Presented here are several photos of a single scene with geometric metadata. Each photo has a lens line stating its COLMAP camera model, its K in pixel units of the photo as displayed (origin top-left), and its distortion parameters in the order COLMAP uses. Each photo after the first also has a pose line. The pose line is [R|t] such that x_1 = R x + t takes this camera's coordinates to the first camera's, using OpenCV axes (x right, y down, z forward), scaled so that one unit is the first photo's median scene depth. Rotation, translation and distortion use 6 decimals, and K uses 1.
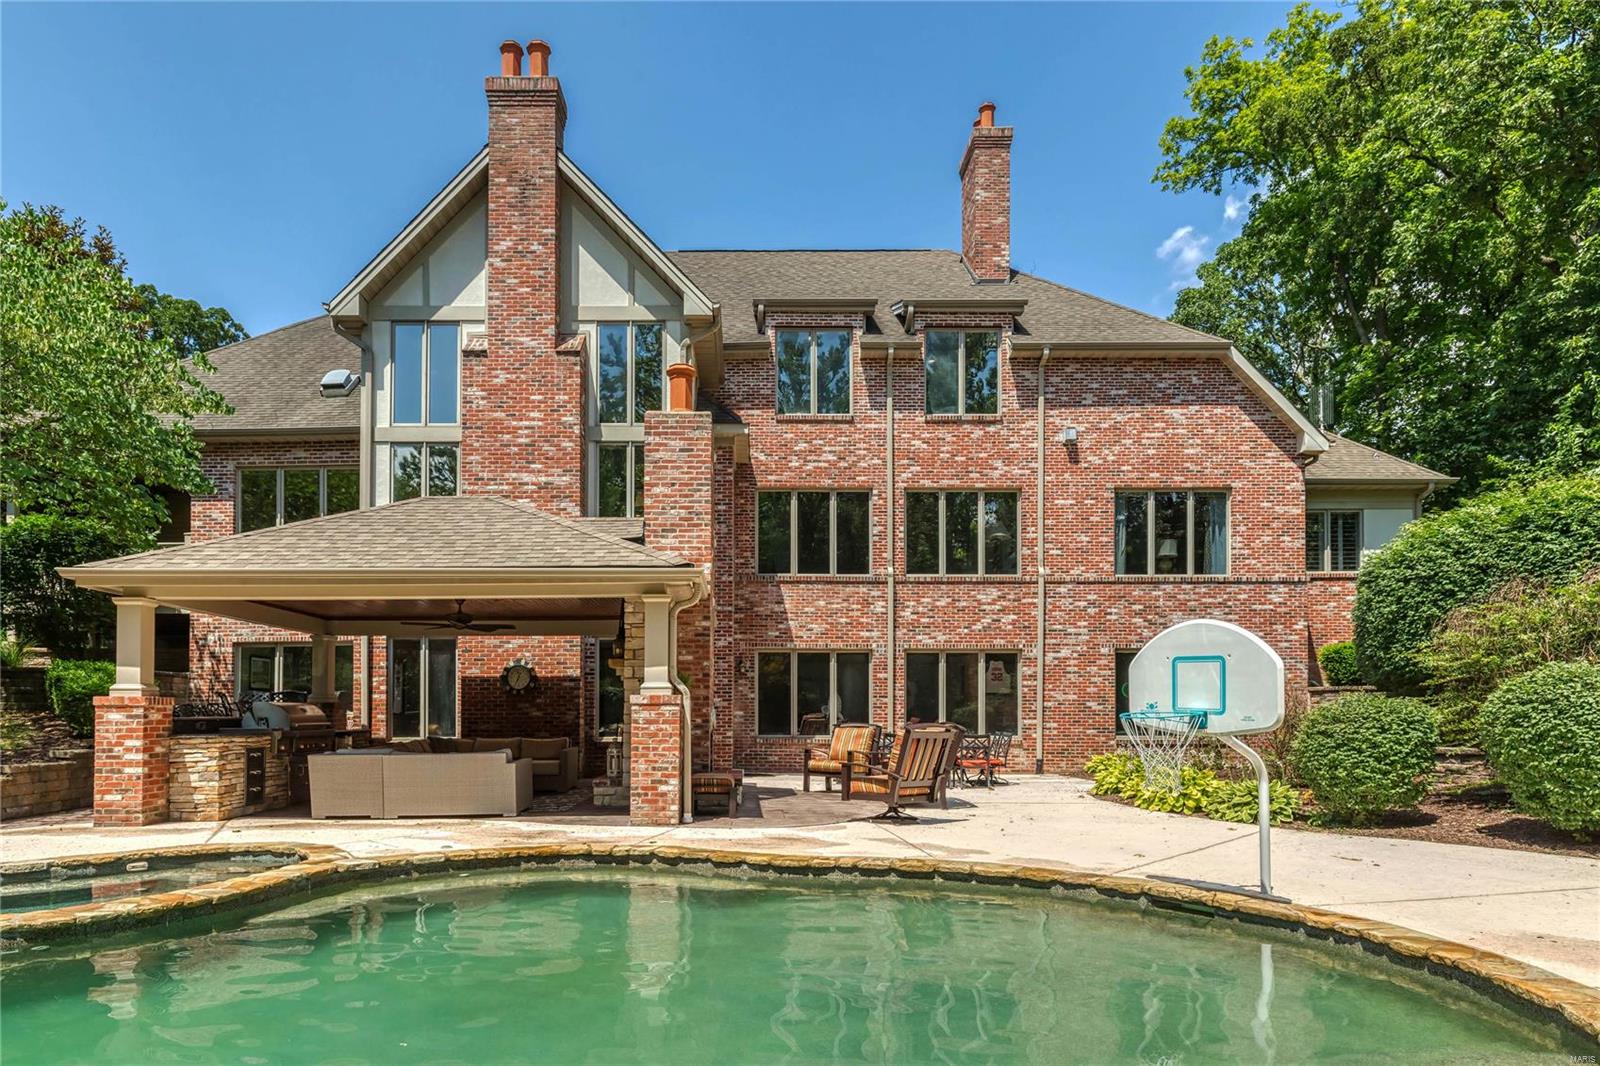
lens RADIAL K [[978.5, 0, 778.5], [0, 978.5, 682.5], [0, 0, 1]] dist [-0.002588, 0.000121]
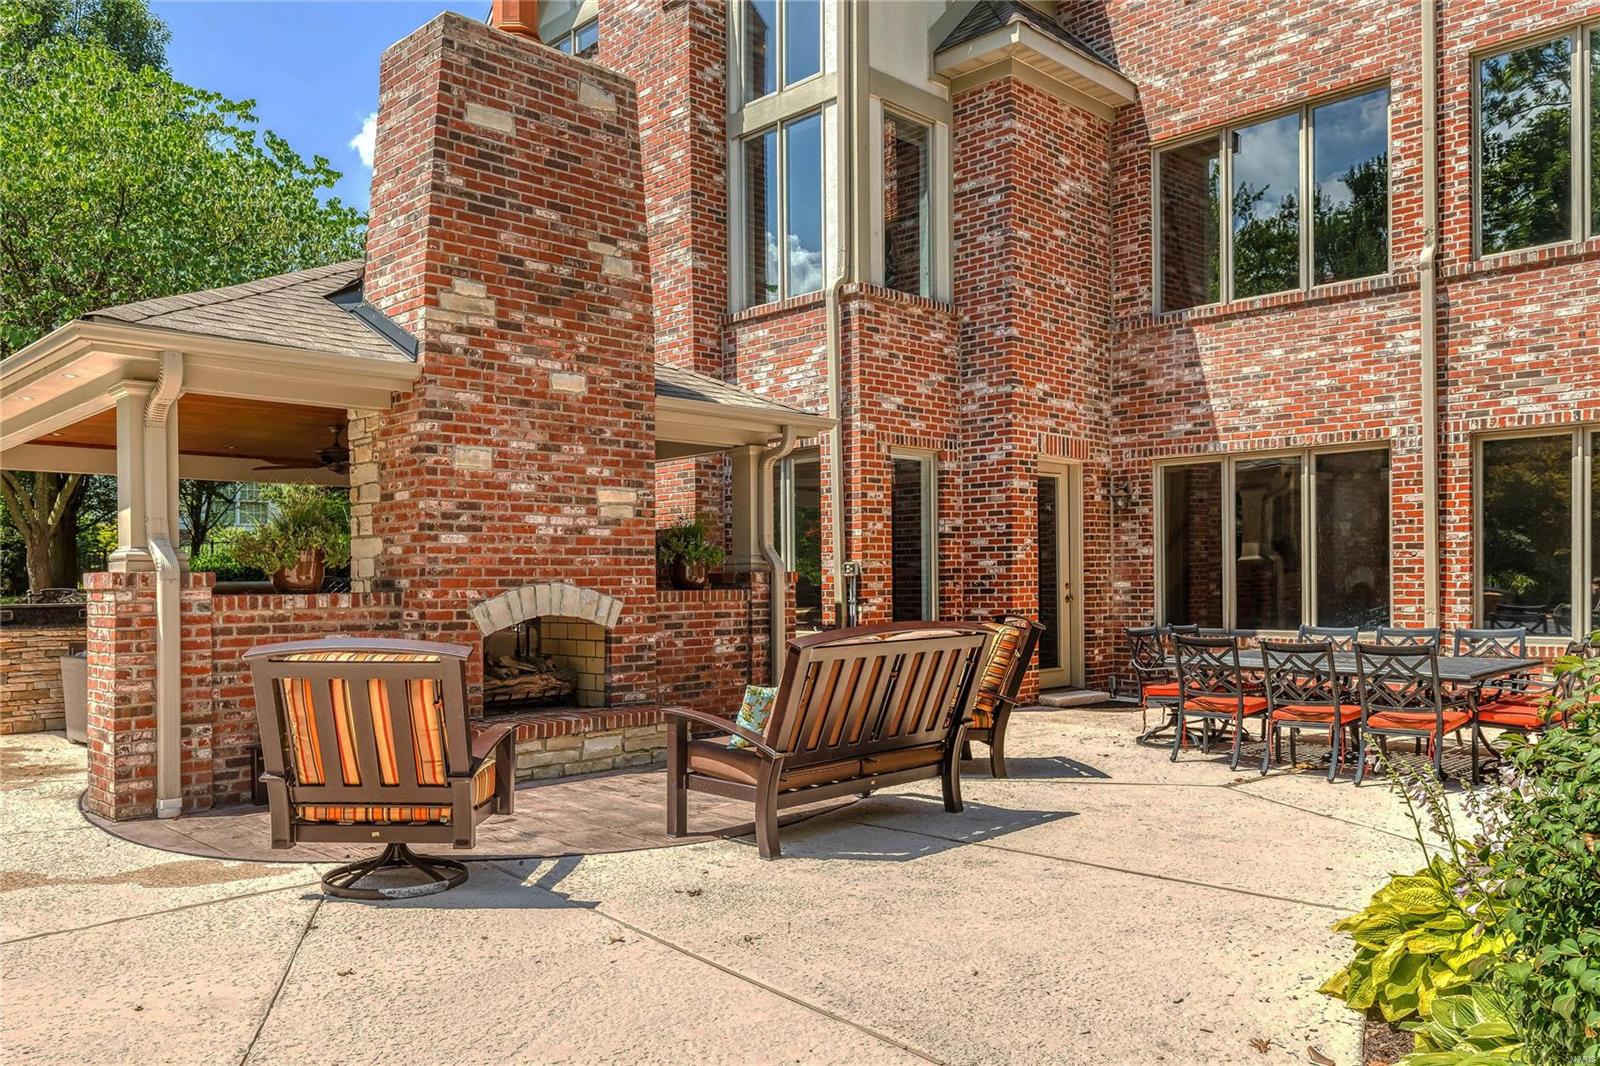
lens RADIAL K [[1204.0, 0, 792.9], [0, 1204.0, 589.3], [0, 0, 1]] dist [0.002404, -0.016618]
pose [[0.680921, -0.002244, -0.732353, 0.313430], [0.034786, 0.998966, 0.029282, 0.008416], [0.731530, -0.045415, 0.680295, 0.424522]]
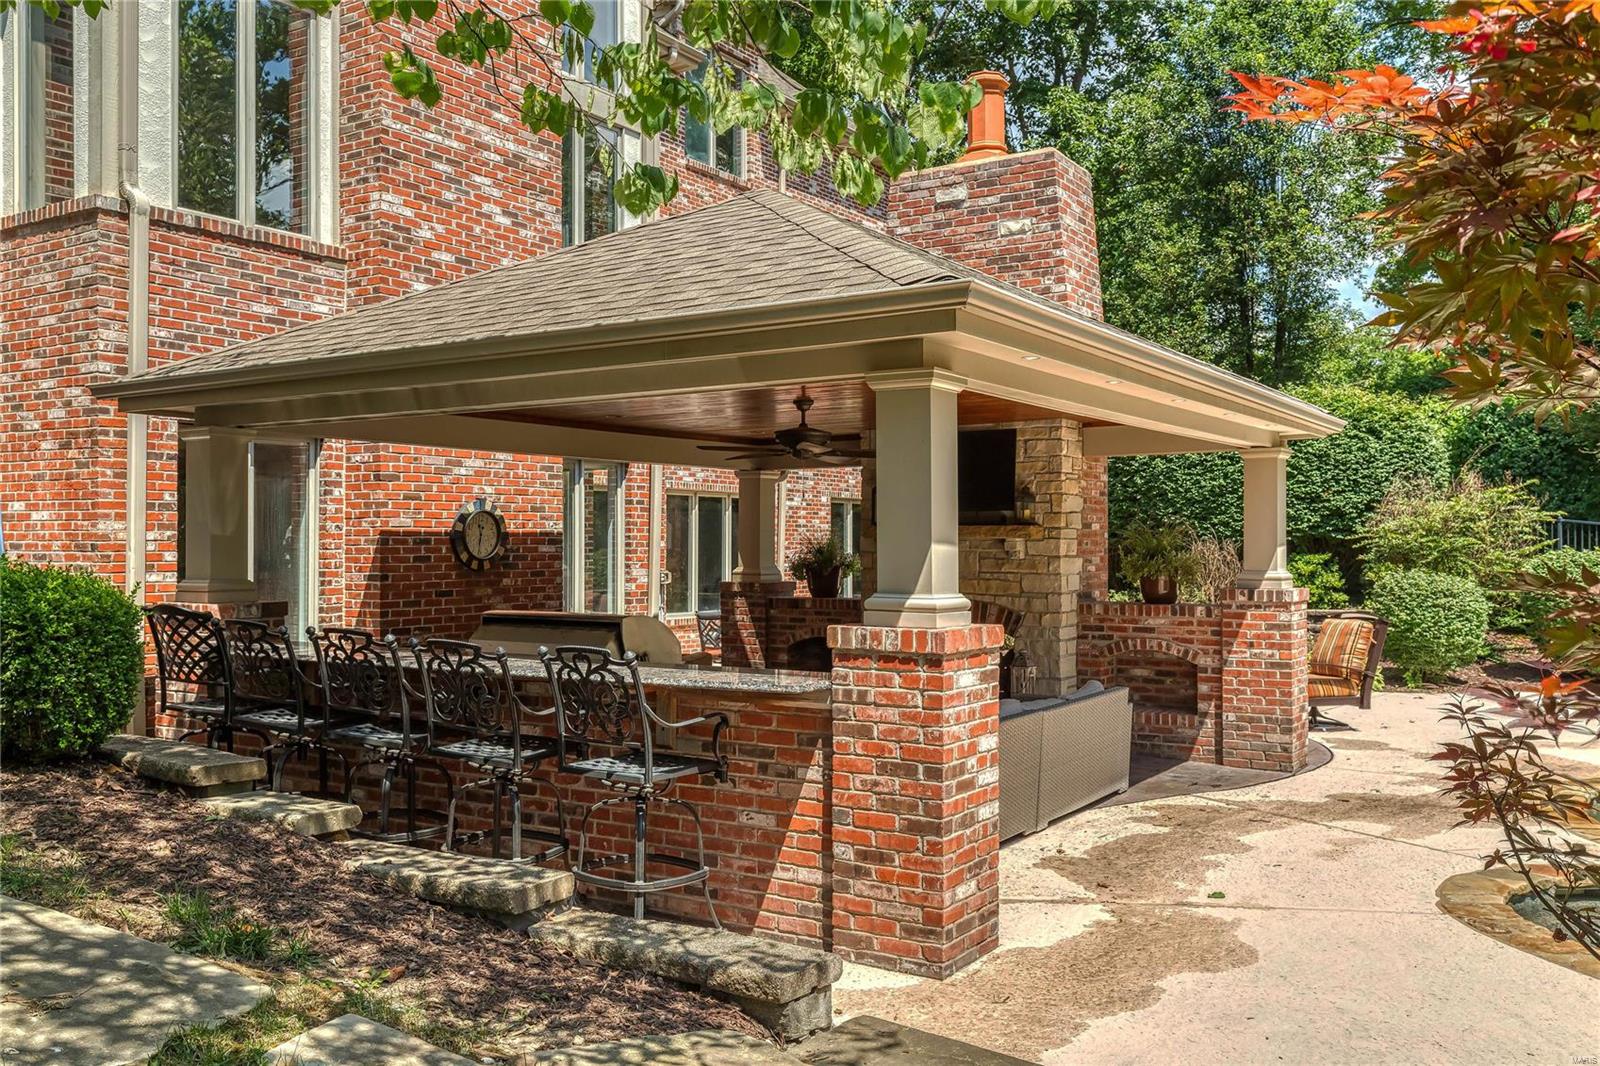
lens RADIAL K [[1323.7, 0, 798.6], [0, 1323.7, 536.2], [0, 0, 1]] dist [-0.000269, 0.001501]
pose [[0.560074, 0.006889, 0.828414, -0.585487], [-0.027979, 0.999552, 0.010604, -0.013040], [-0.827970, -0.029118, 0.560016, 0.389161]]
